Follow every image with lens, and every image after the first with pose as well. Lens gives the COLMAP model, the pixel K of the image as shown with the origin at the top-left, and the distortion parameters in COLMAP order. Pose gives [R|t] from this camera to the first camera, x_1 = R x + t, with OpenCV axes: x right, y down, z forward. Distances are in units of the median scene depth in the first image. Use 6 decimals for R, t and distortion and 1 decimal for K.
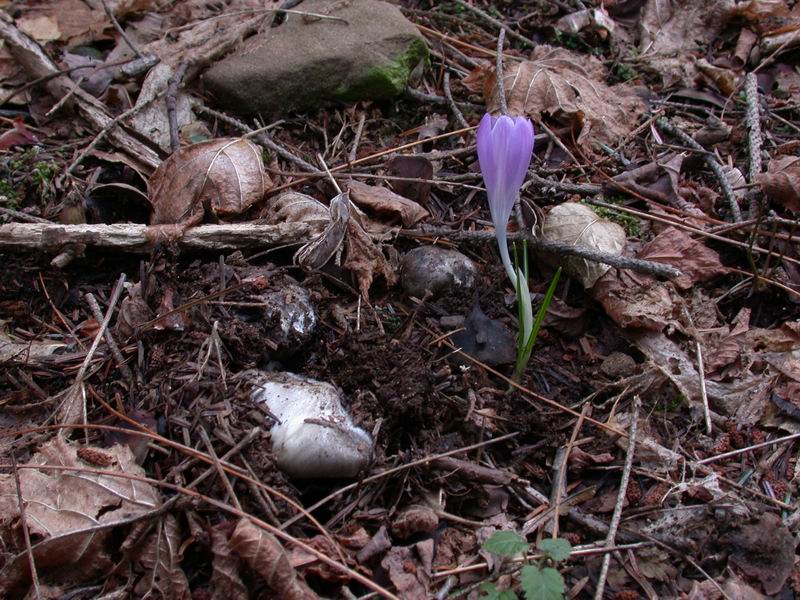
lens RADIAL K [[1270.3, 0, 399.4], [0, 1270.3, 300.9], [0, 0, 1]] dist [0.032129, 0.000000]
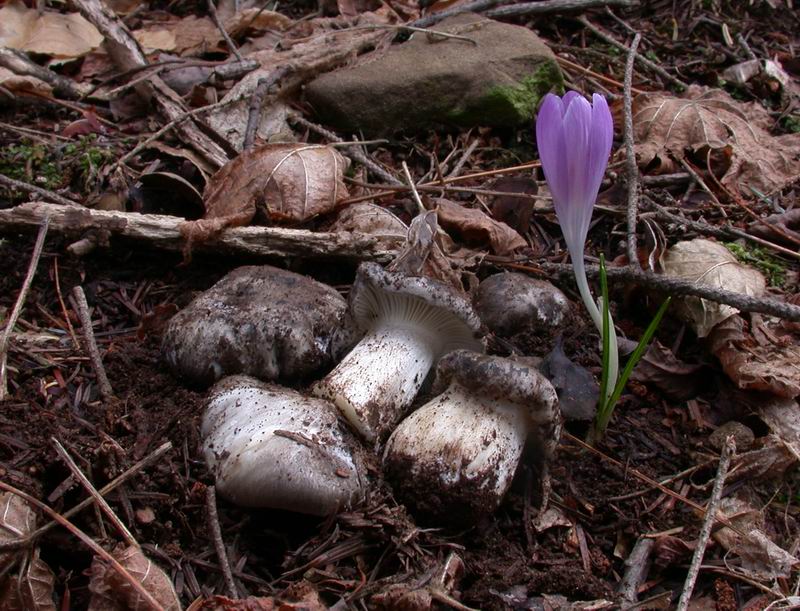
lens RADIAL K [[1202.5, 0, 402.9], [0, 1202.5, 302.0], [0, 0, 1]] dist [-0.115258, 0.000000]
pose [[0.979939, 0.095257, -0.175061, 0.083417], [-0.114032, 0.988380, -0.100506, 0.055531], [0.163453, 0.118452, 0.979414, 0.230941]]
